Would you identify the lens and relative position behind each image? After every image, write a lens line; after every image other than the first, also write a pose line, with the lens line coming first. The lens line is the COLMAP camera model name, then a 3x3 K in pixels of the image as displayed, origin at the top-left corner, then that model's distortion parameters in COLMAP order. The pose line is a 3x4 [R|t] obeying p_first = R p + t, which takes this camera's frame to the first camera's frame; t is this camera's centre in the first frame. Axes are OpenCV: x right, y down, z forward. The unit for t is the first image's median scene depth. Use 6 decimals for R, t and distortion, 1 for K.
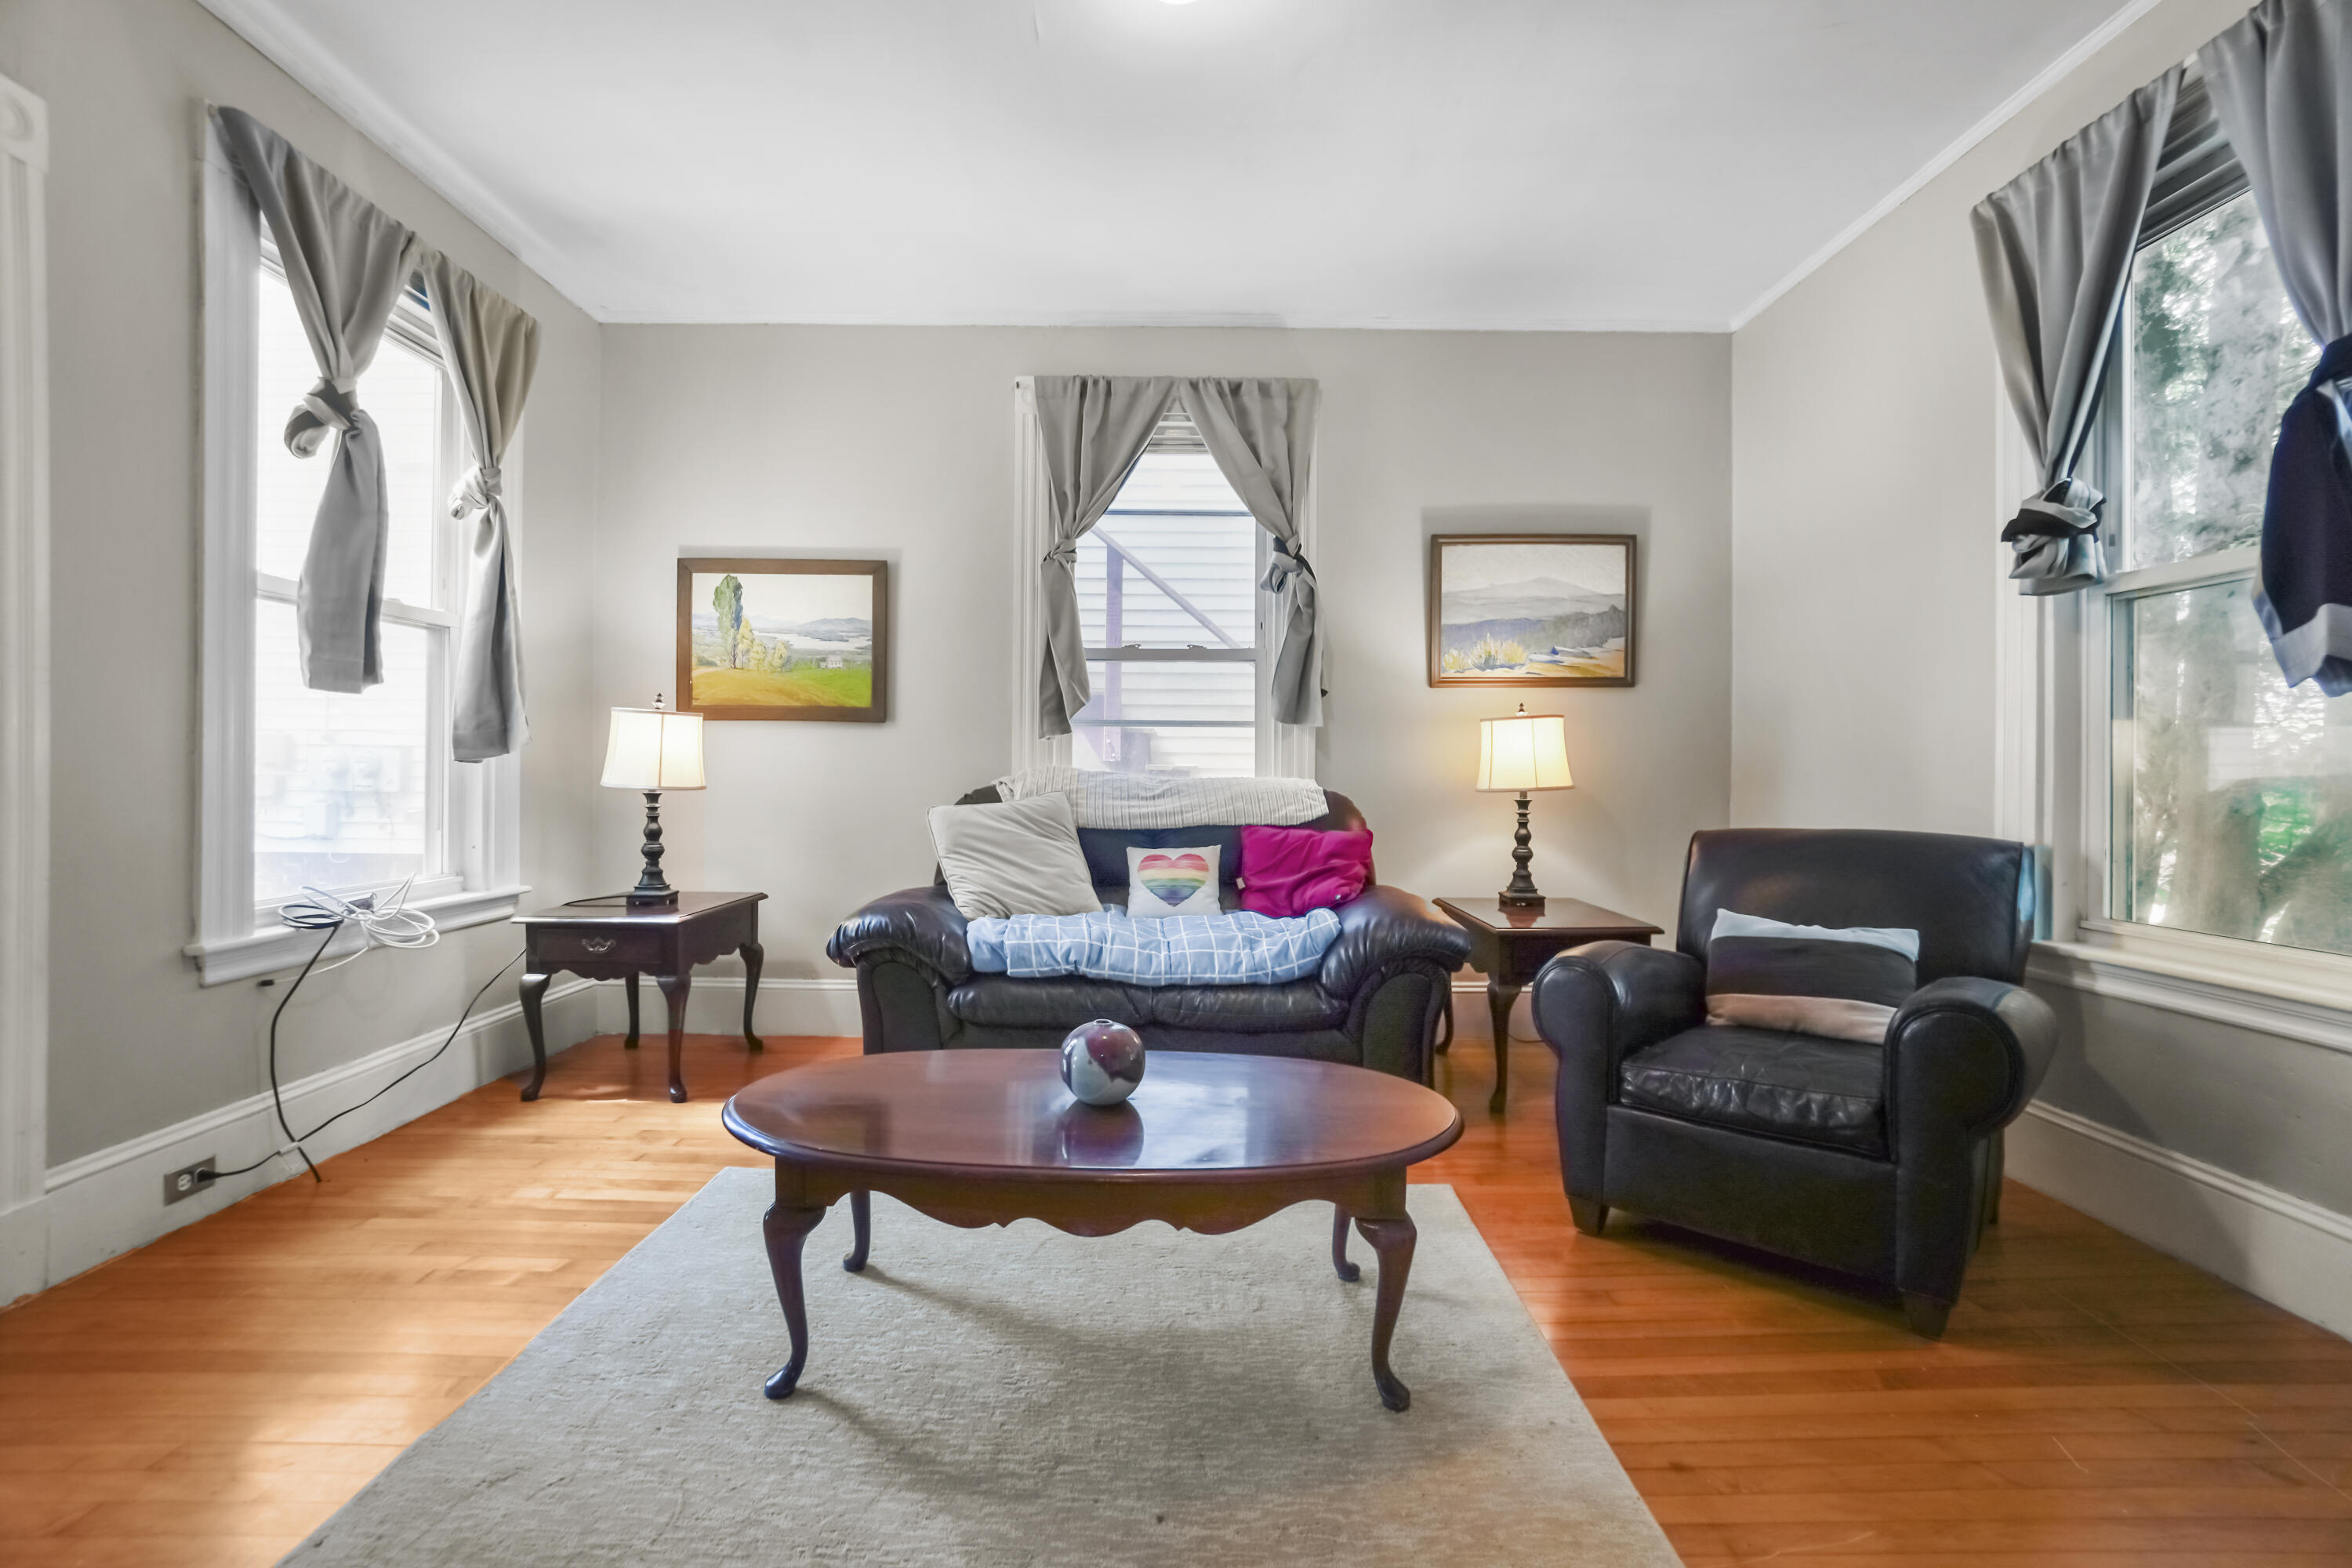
lens RADIAL K [[1048.3, 0, 1172.3], [0, 1048.3, 776.4], [0, 0, 1]] dist [-0.050034, 0.025821]
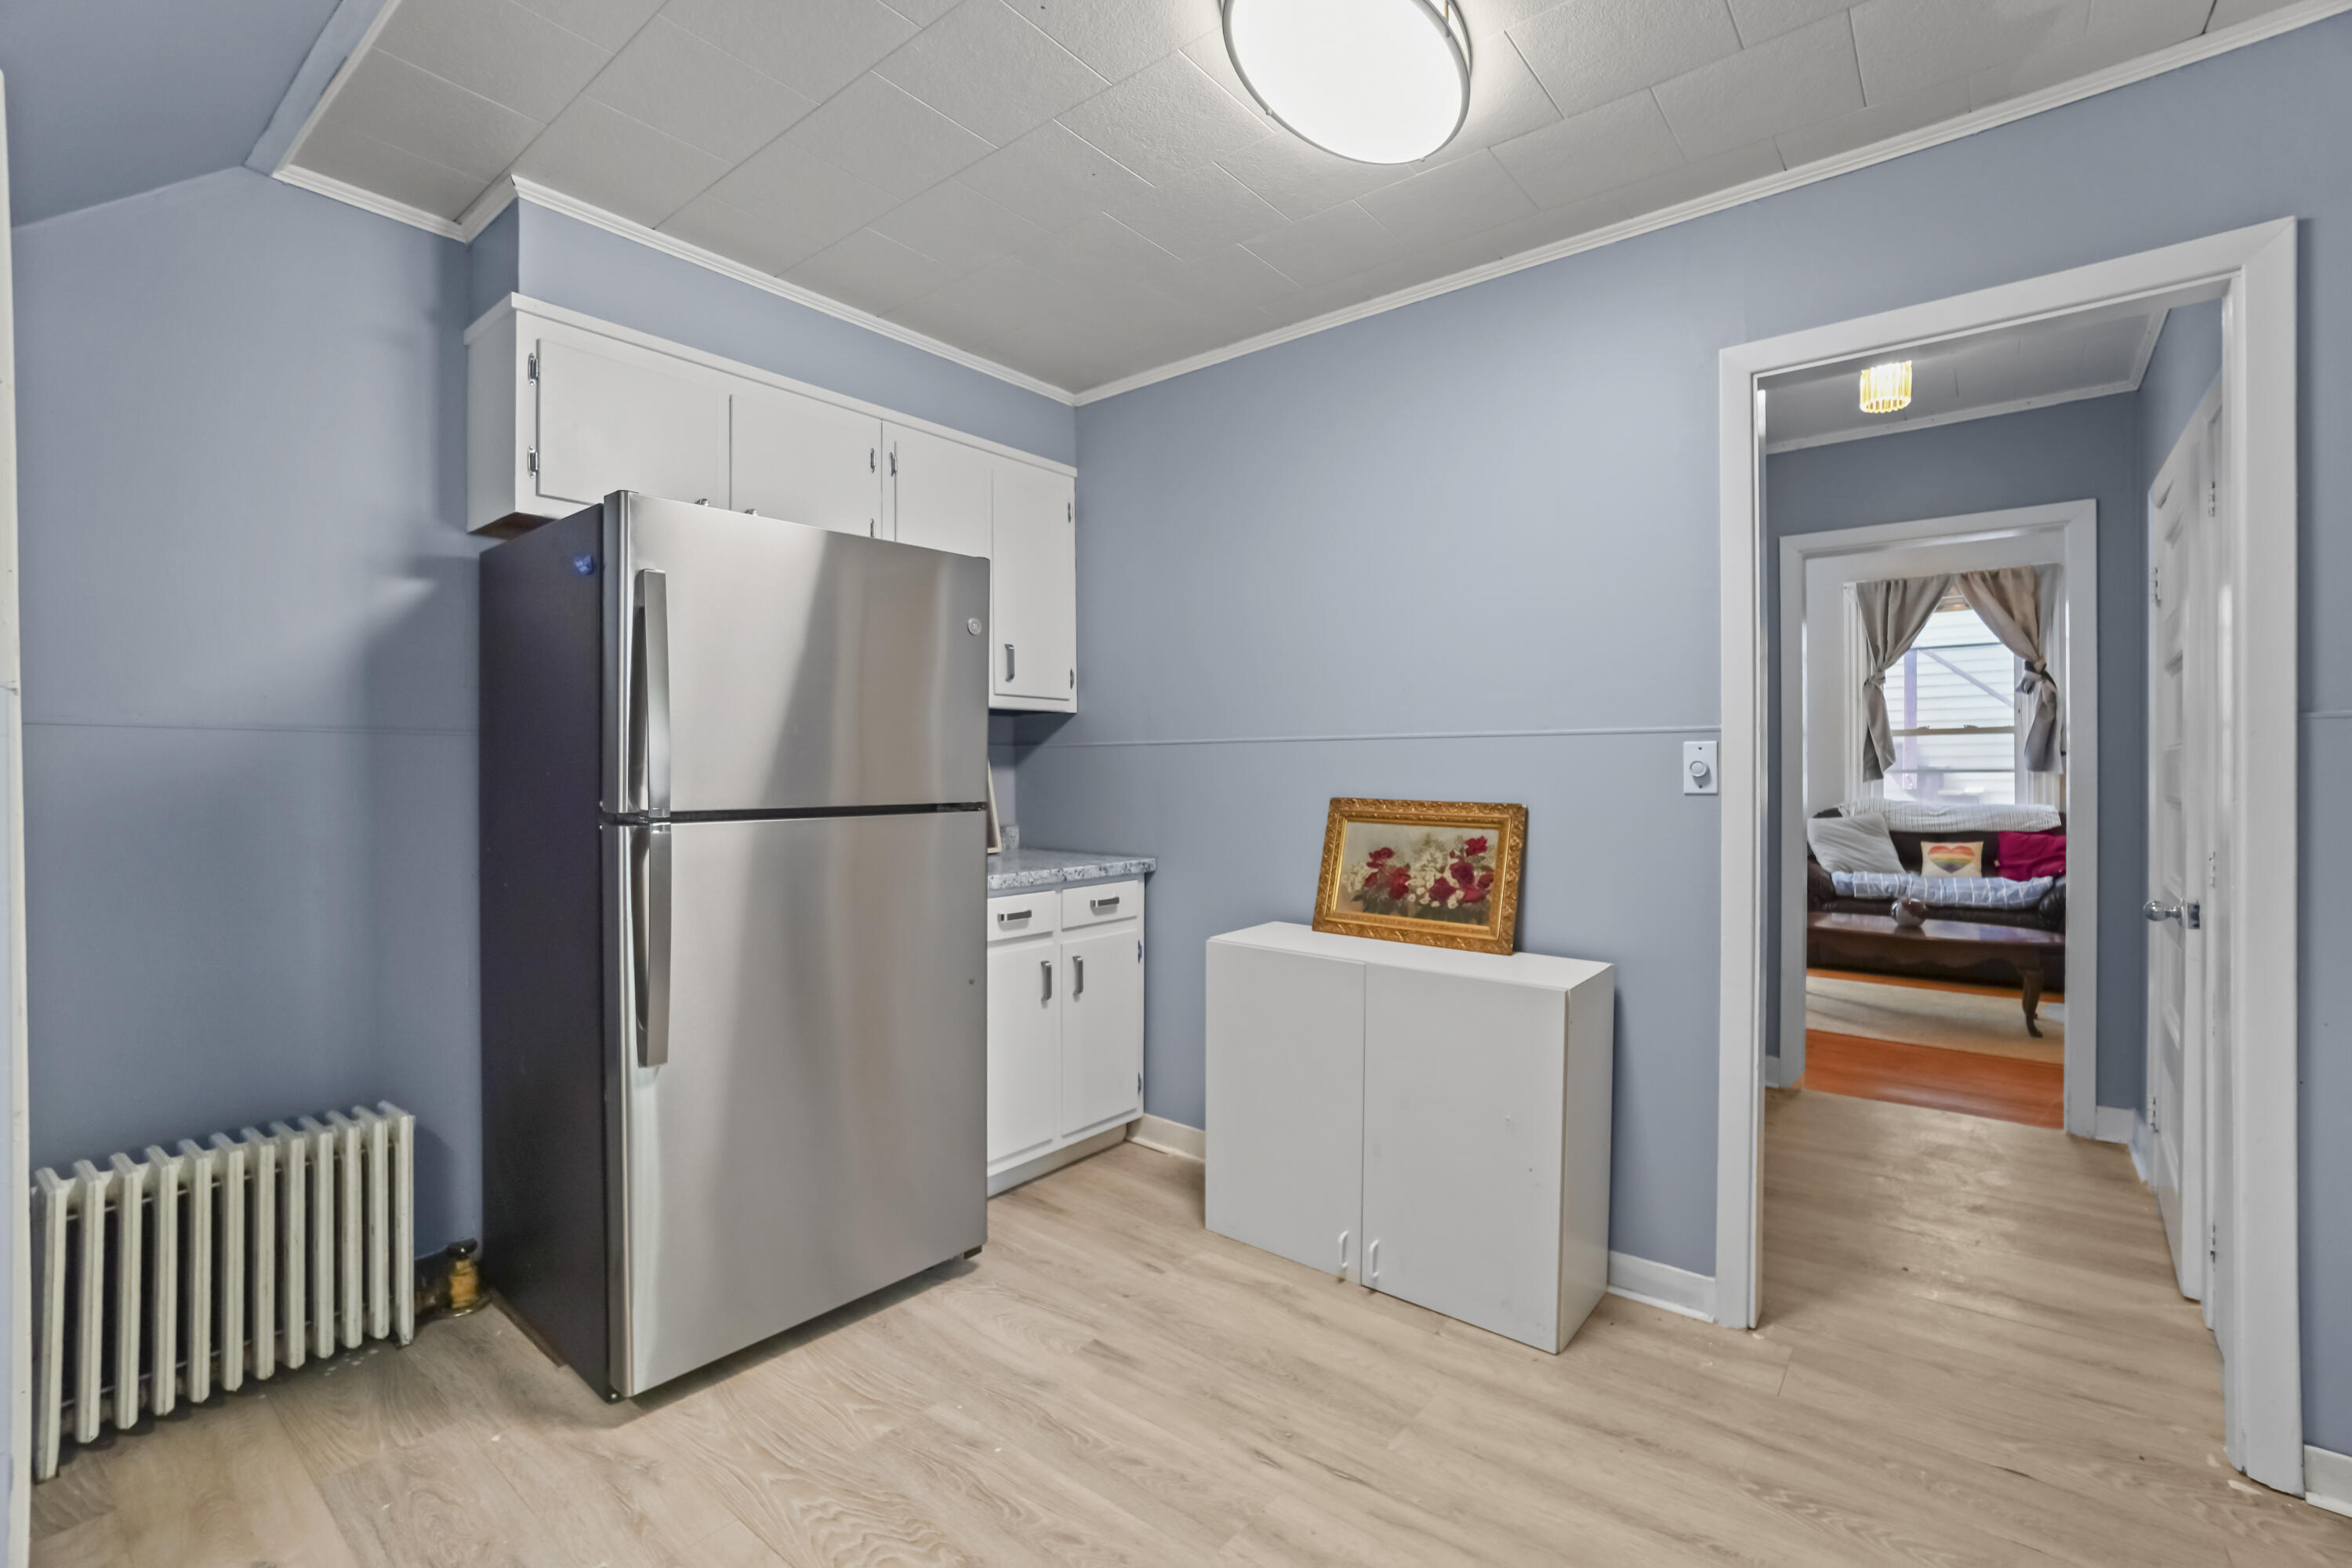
lens RADIAL K [[1048.3, 0, 1172.3], [0, 1048.3, 776.4], [0, 0, 1]] dist [-0.050034, 0.025821]
pose [[0.777990, -0.009584, -0.628204, 0.064626], [0.004802, 0.999945, -0.009309, -0.034879], [0.628259, 0.004226, 0.777993, -1.156859]]
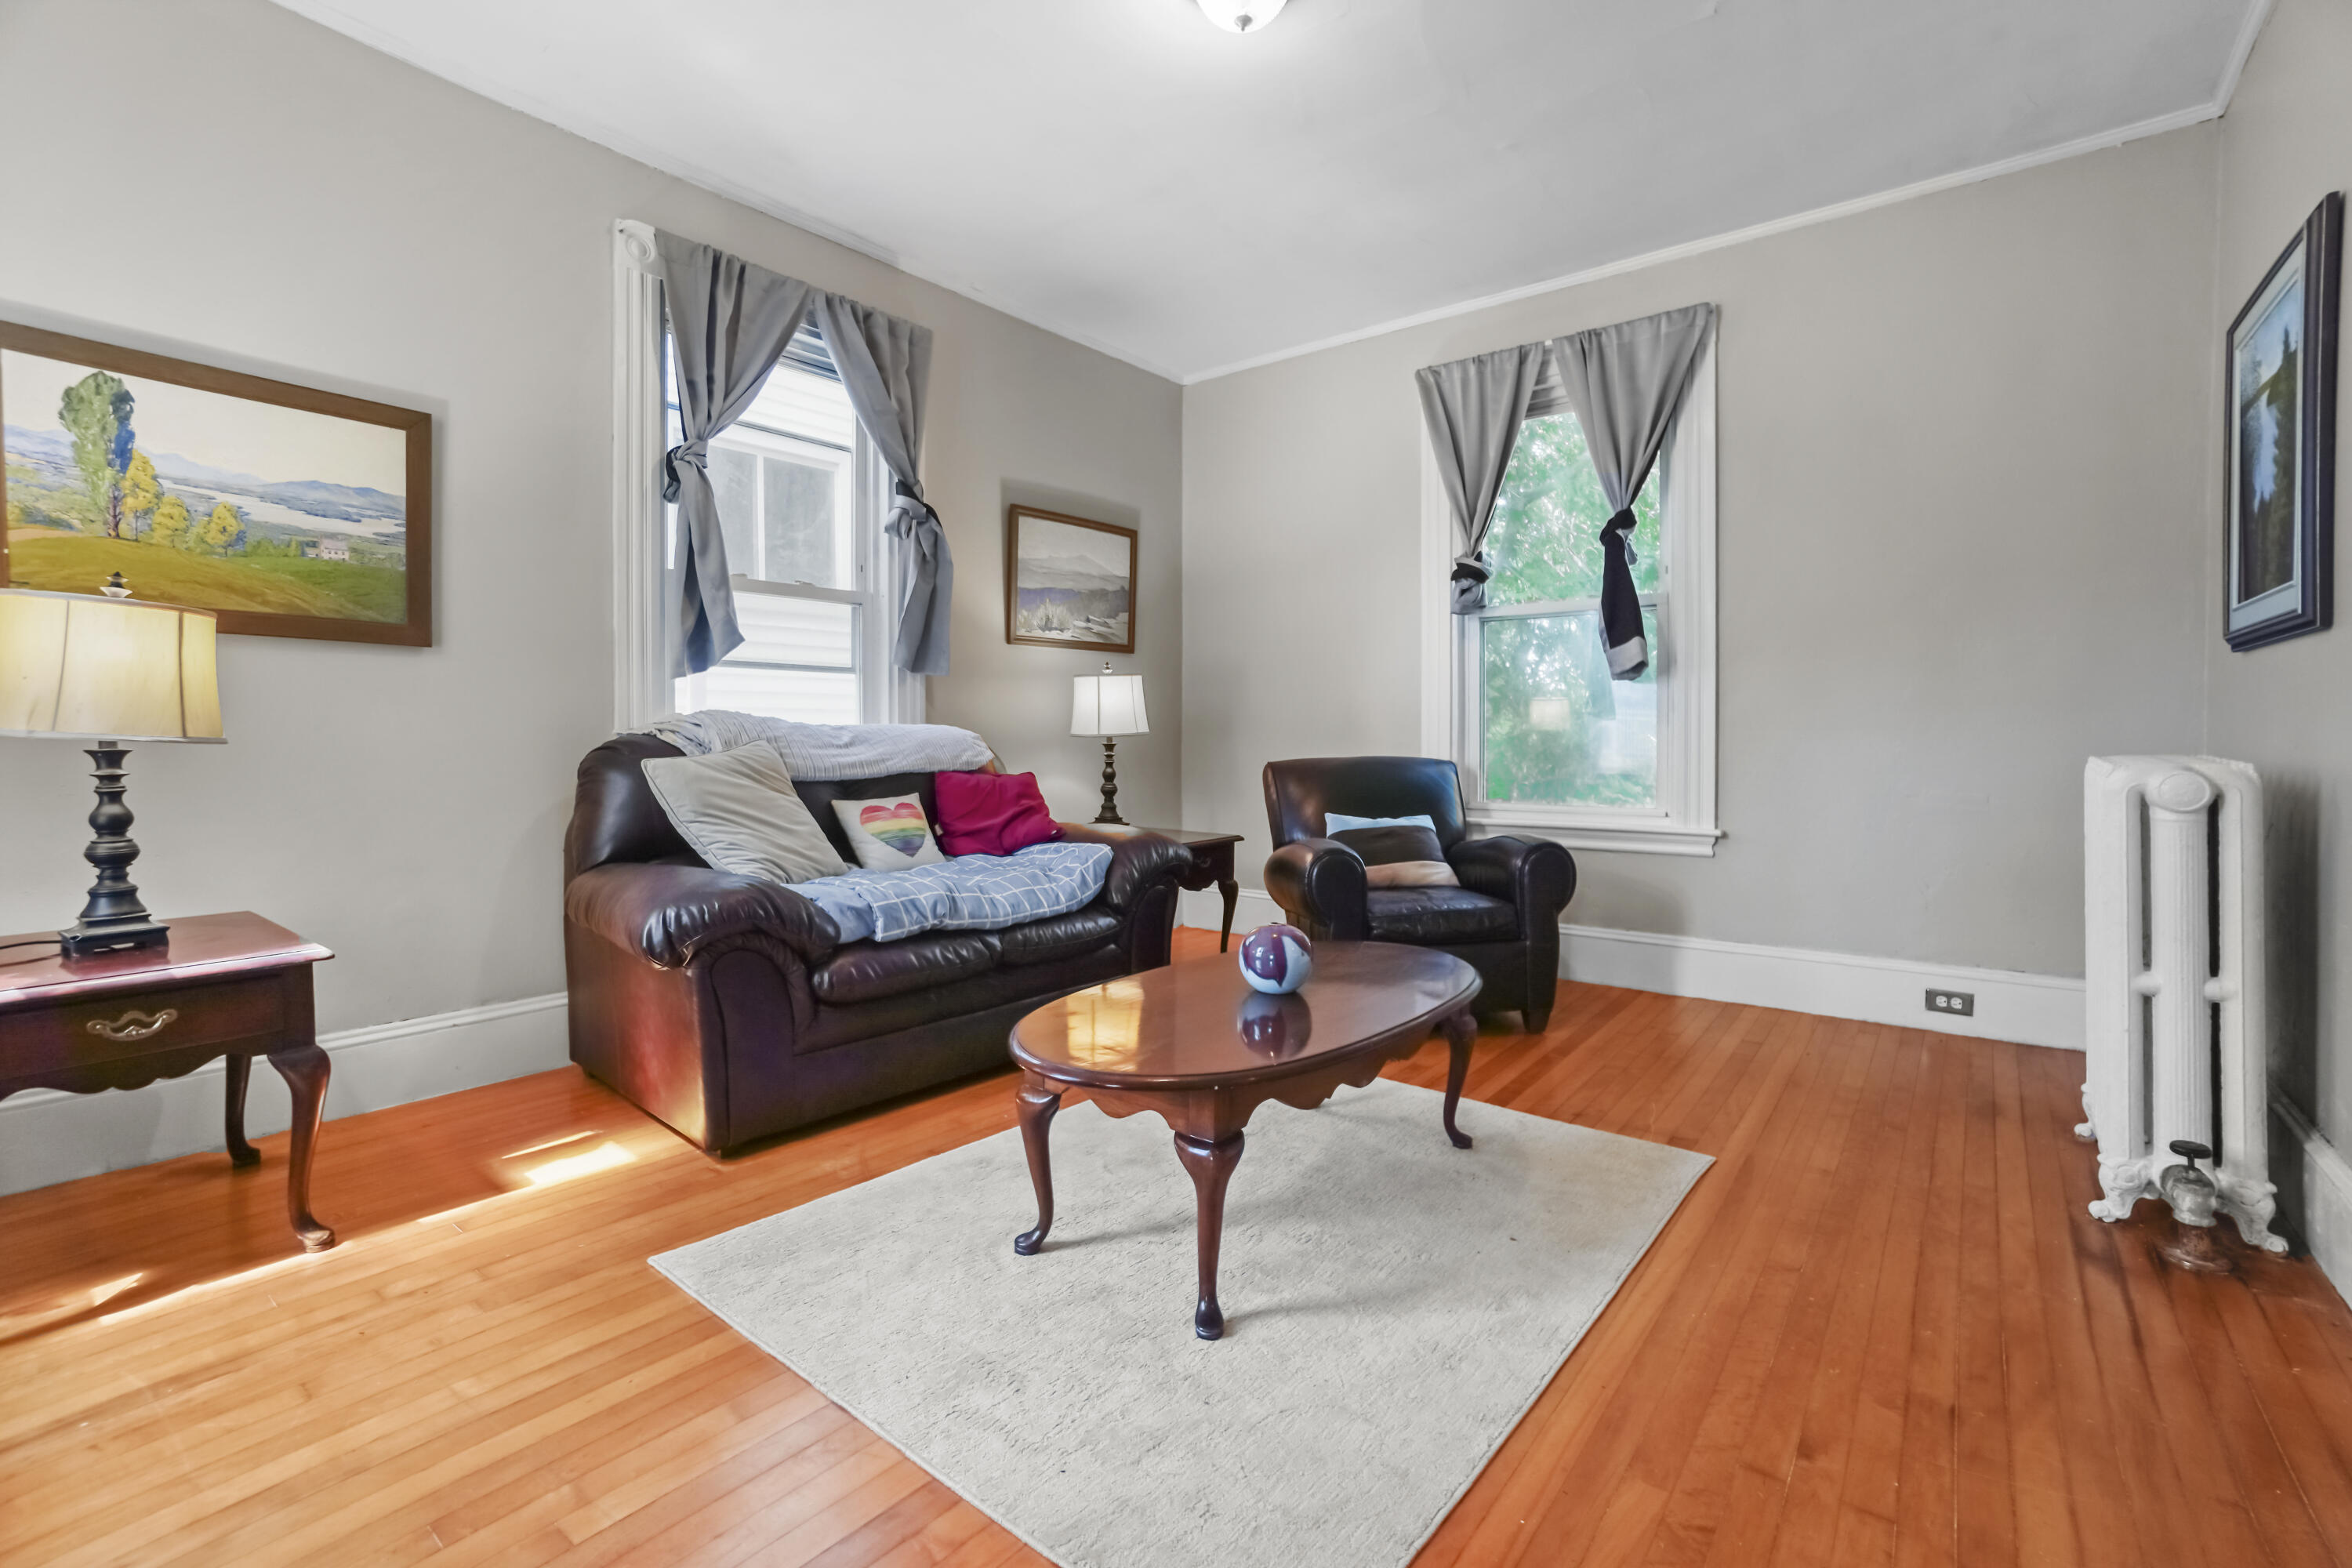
lens RADIAL K [[1049.8, 0, 1180.5], [0, 1049.8, 755.8], [0, 0, 1]] dist [-0.033758, 0.018782]
pose [[0.620998, -0.022165, 0.783499, -0.519693], [0.011243, 0.999749, 0.019371, 0.013216], [-0.783732, -0.003220, 0.621091, 0.181603]]
